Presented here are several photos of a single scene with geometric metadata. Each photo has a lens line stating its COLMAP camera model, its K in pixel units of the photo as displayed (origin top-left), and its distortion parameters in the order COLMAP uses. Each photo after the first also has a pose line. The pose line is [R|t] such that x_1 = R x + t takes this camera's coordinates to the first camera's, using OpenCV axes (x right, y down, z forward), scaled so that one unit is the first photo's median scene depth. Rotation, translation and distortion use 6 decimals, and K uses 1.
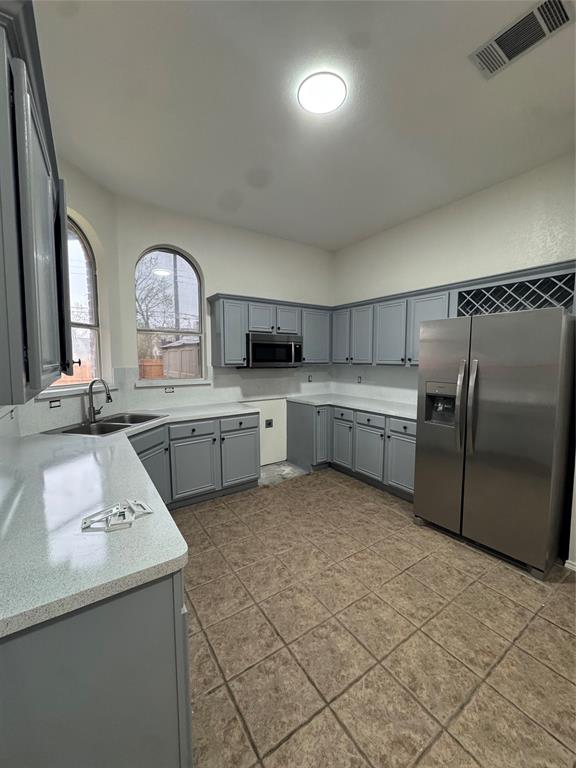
lens RADIAL K [[305.8, 0, 290.1], [0, 305.8, 382.6], [0, 0, 1]] dist [-0.000613, -0.000210]
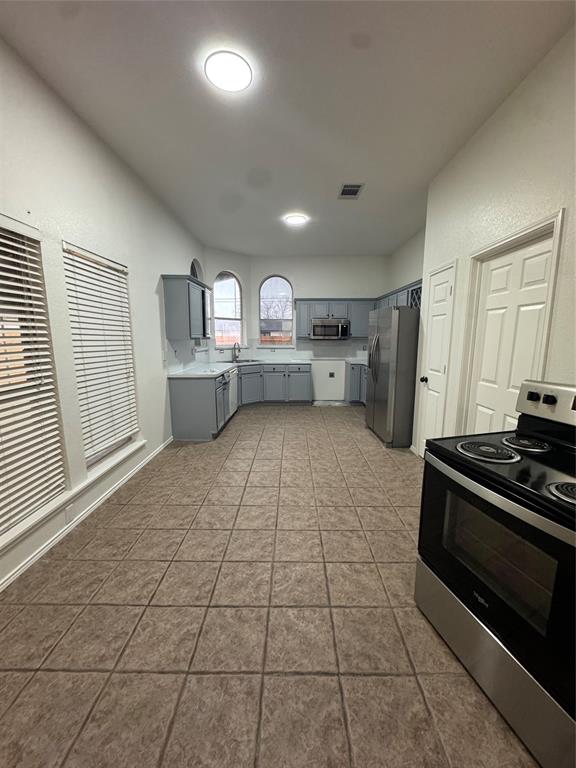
lens RADIAL K [[305.8, 0, 289.2], [0, 305.8, 385.3], [0, 0, 1]] dist [-0.000613, -0.000210]
pose [[0.817754, 0.093228, -0.567968, 0.754700], [-0.047440, 0.994355, 0.094913, 0.051717], [0.573610, -0.050671, 0.817560, -0.504300]]
